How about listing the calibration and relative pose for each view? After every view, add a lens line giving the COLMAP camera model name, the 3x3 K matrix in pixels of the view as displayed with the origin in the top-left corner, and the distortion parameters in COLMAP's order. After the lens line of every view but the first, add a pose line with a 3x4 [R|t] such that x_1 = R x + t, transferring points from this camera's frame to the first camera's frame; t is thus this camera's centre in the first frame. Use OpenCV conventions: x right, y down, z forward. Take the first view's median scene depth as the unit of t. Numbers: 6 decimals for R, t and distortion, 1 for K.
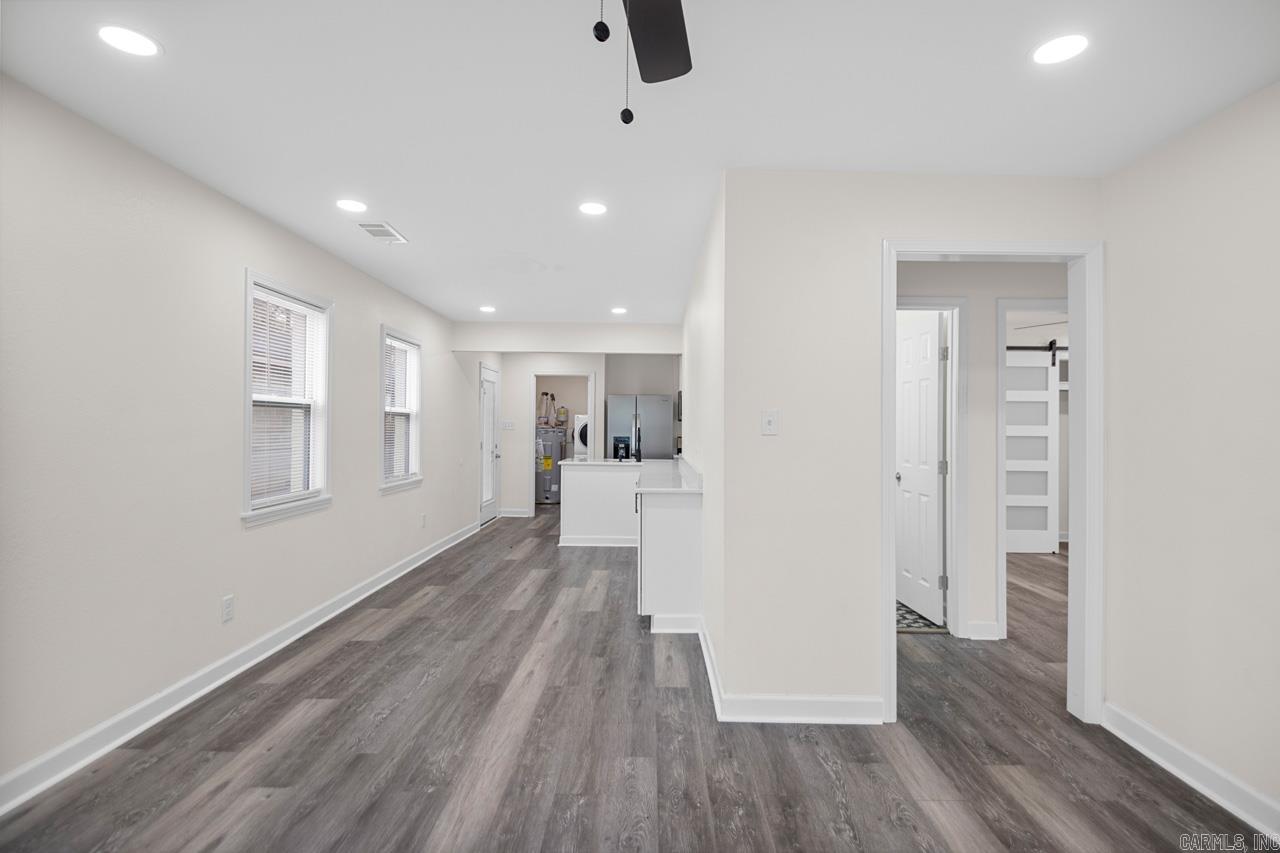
lens RADIAL K [[592.9, 0, 652.9], [0, 592.9, 427.2], [0, 0, 1]] dist [0.024751, -0.023980]
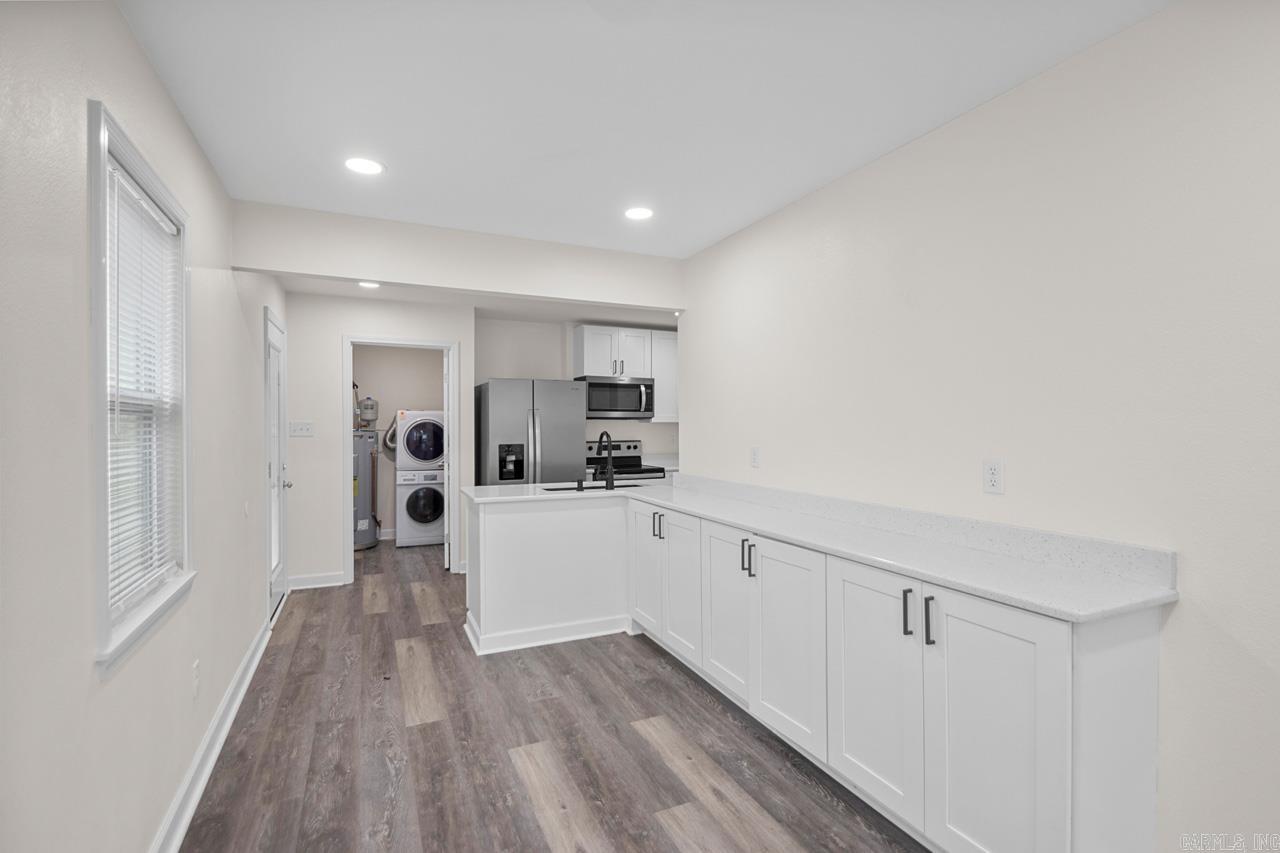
lens RADIAL K [[592.9, 0, 652.9], [0, 592.9, 427.2], [0, 0, 1]] dist [0.024751, -0.023980]
pose [[0.904185, -0.012243, 0.426966, -0.481004], [0.009061, 0.999914, 0.009483, -0.017787], [-0.427046, -0.004706, 0.904218, 0.892069]]
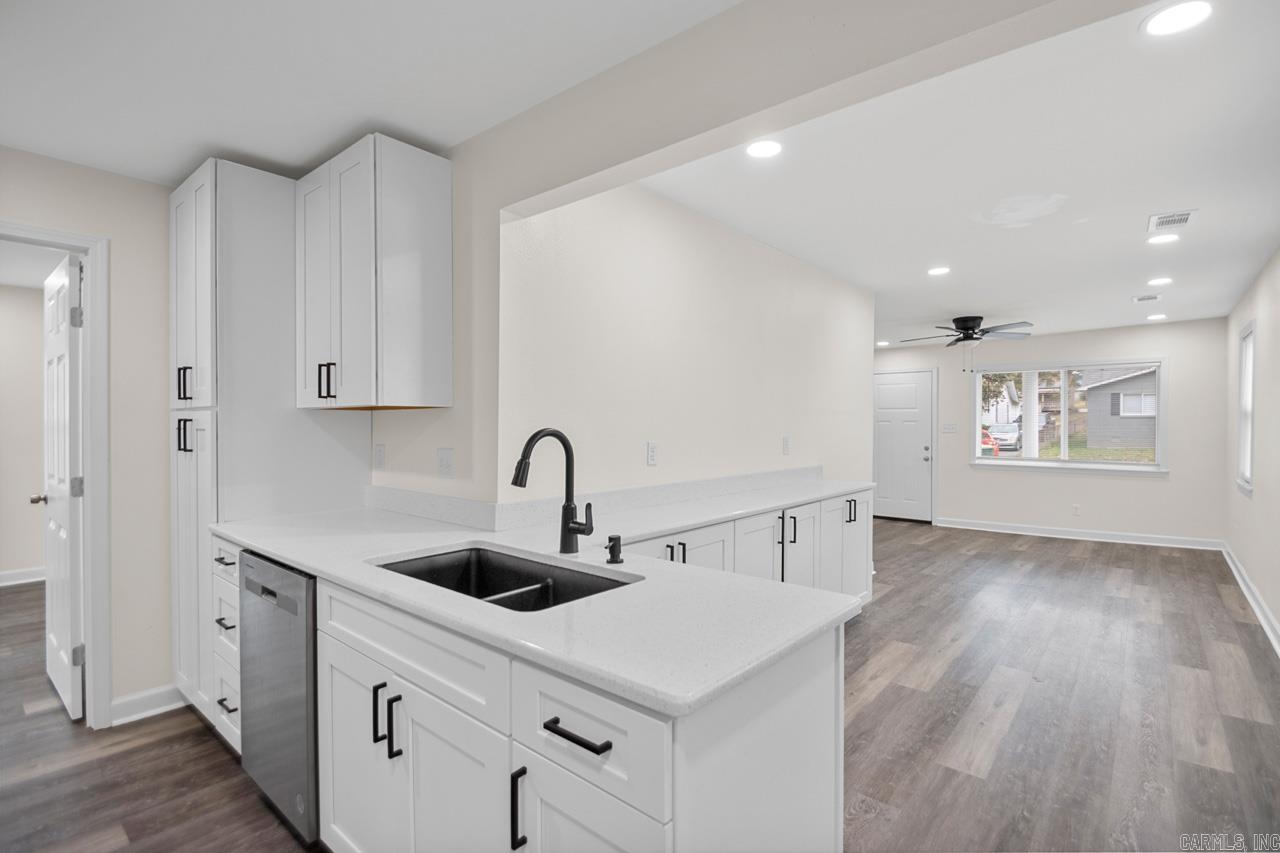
lens RADIAL K [[592.7, 0, 646.8], [0, 592.7, 419.8], [0, 0, 1]] dist [0.023014, -0.020677]
pose [[-0.760802, -0.008509, 0.648928, -0.473940], [-0.011064, 0.999939, 0.000140, -0.009320], [-0.648890, -0.007073, -0.760850, 2.399017]]
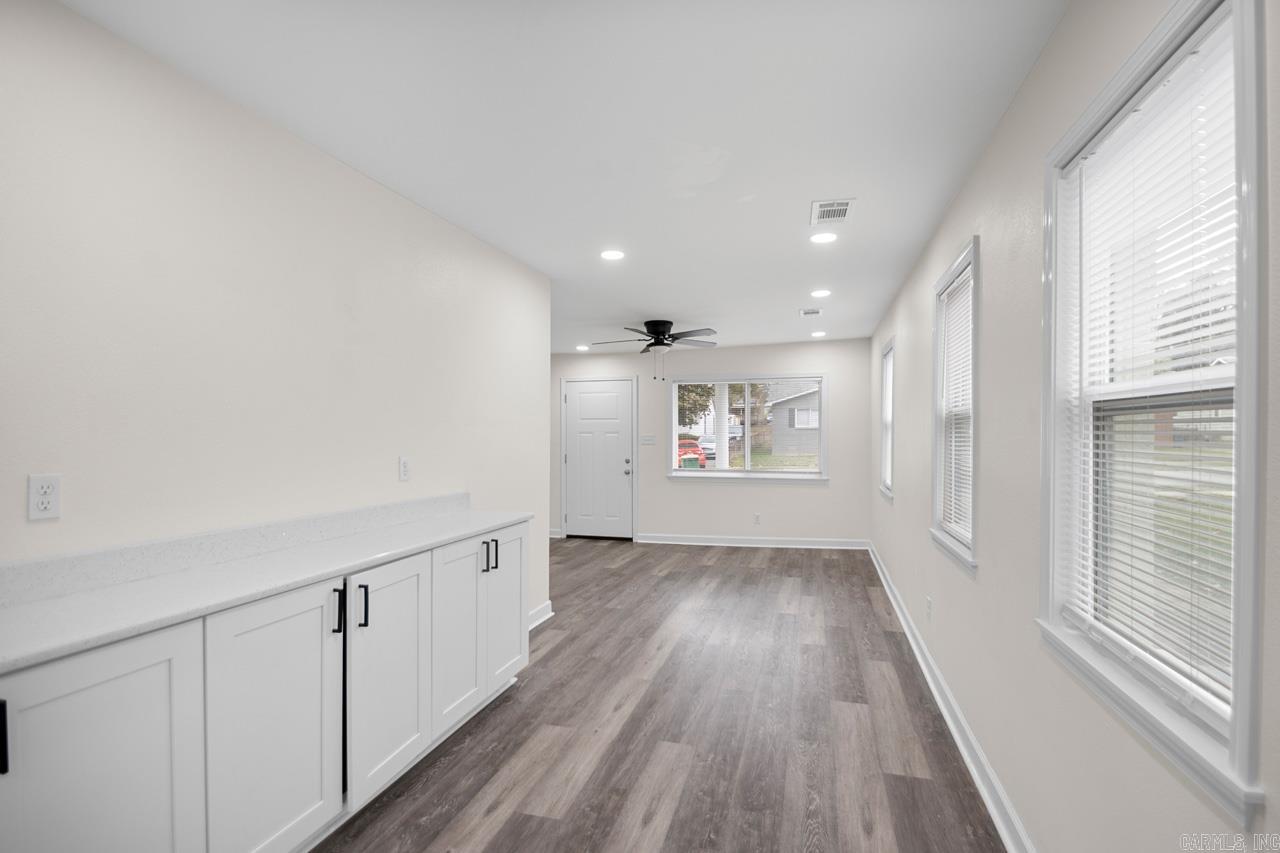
lens RADIAL K [[605.8, 0, 640.0], [0, 605.8, 426.5], [0, 0, 1]] dist [0.022183, -0.019634]
pose [[-0.959130, -0.004526, 0.282931, -0.476765], [-0.008316, 0.999891, -0.012197, -0.011276], [-0.282845, -0.014051, -0.959063, 2.042704]]
